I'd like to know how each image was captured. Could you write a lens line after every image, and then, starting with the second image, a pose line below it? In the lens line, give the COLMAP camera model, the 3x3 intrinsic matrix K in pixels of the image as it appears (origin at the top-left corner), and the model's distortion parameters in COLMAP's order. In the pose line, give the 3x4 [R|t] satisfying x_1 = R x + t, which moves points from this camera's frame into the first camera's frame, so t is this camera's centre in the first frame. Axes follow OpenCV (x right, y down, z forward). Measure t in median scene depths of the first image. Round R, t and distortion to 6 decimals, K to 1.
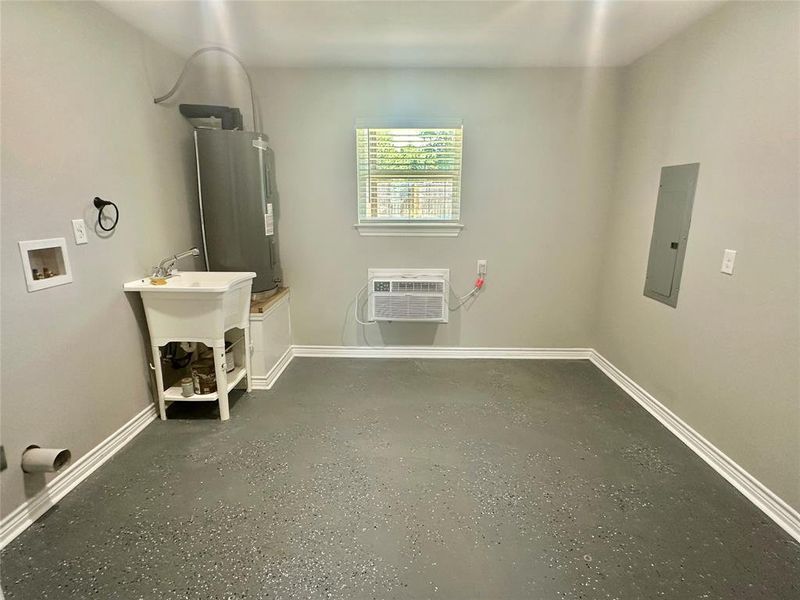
lens RADIAL K [[413.1, 0, 399.8], [0, 413.1, 300.0], [0, 0, 1]] dist [-0.000811, -0.000162]
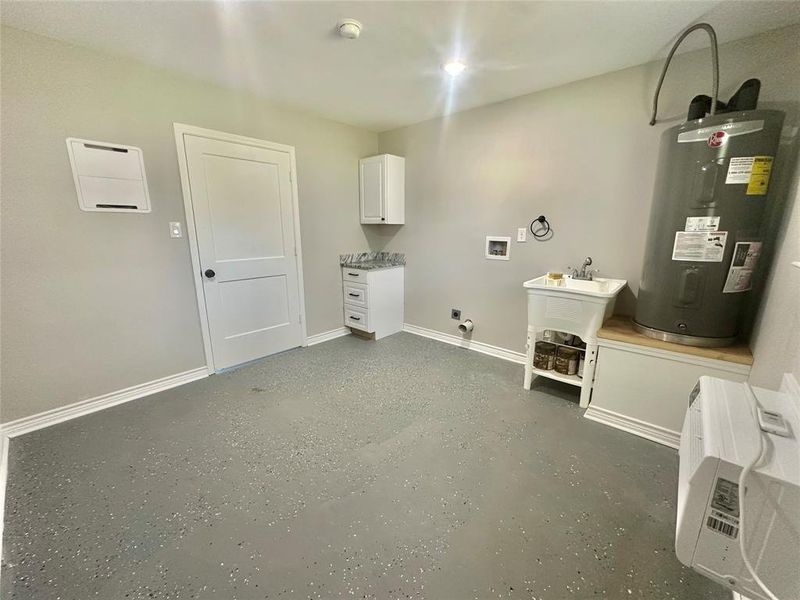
lens RADIAL K [[318.7, 0, 399.6], [0, 318.7, 299.6], [0, 0, 1]] dist [-0.001492, 0.000803]
pose [[-0.640245, 0.167724, -0.749637, 0.714389], [-0.181363, 0.915279, 0.359682, -0.335649], [0.746454, 0.366241, -0.555584, 1.594521]]
